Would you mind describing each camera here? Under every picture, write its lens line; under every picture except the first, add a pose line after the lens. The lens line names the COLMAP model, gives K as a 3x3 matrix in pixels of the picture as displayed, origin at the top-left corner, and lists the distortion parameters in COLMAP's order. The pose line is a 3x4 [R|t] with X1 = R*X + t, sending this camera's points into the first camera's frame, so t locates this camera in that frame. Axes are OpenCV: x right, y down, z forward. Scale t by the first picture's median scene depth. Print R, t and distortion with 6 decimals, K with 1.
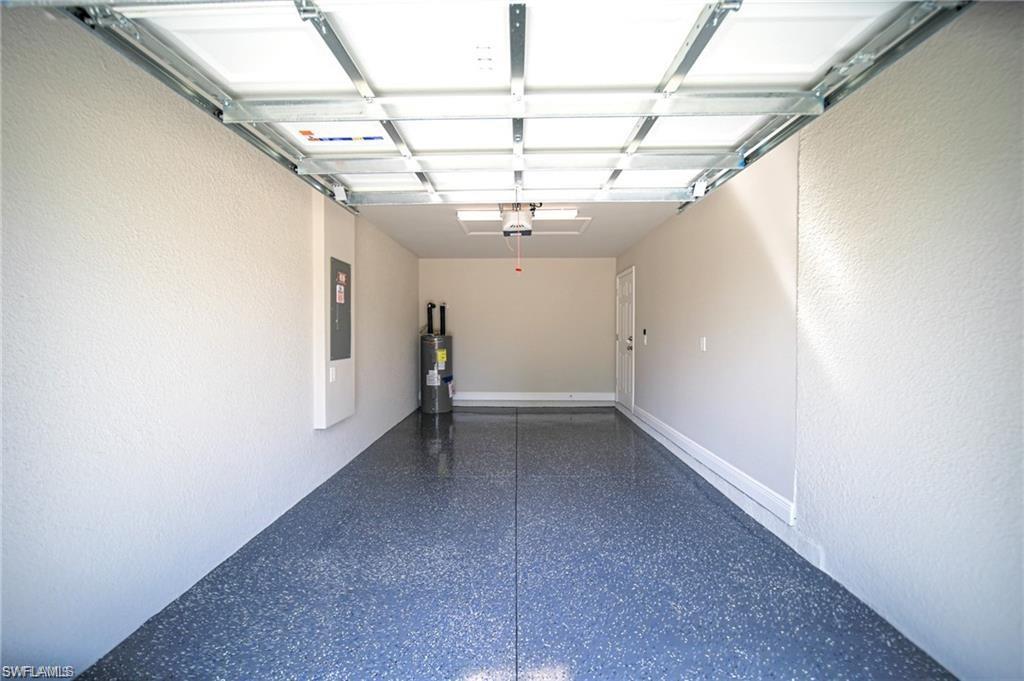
lens RADIAL K [[391.0, 0, 512.0], [0, 391.0, 340.5], [0, 0, 1]] dist [0.001294, 0.000065]
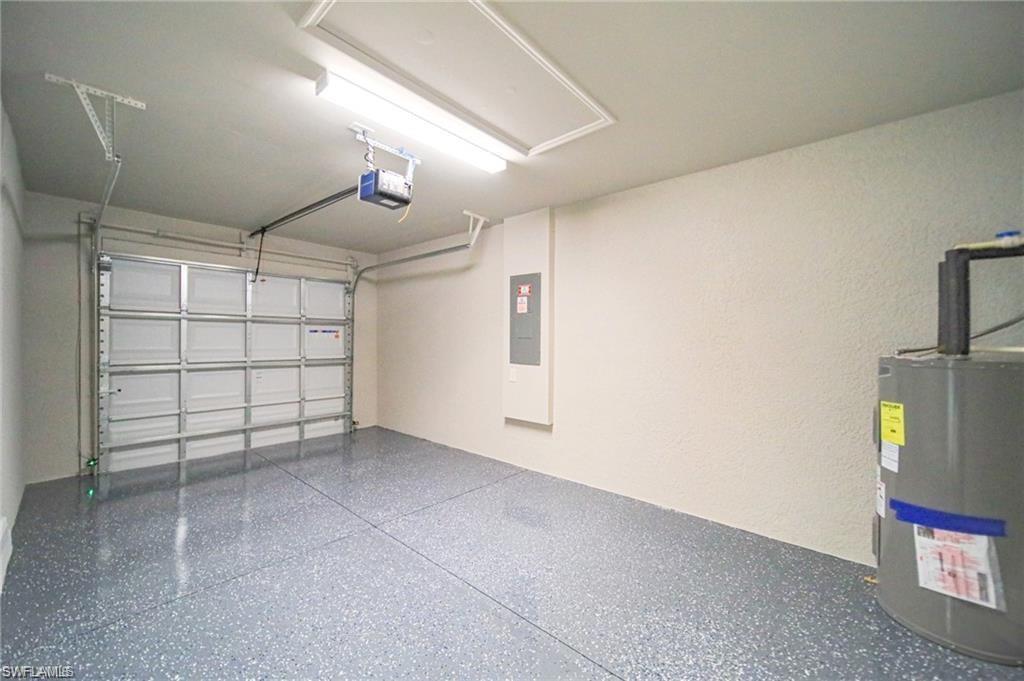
lens RADIAL K [[391.0, 0, 512.0], [0, 391.0, 340.5], [0, 0, 1]] dist [0.001294, 0.000065]
pose [[-0.652875, 0.003270, -0.757459, 0.420666], [-0.023912, 0.999403, 0.024926, -0.044399], [0.757088, 0.034386, -0.652407, 1.704878]]
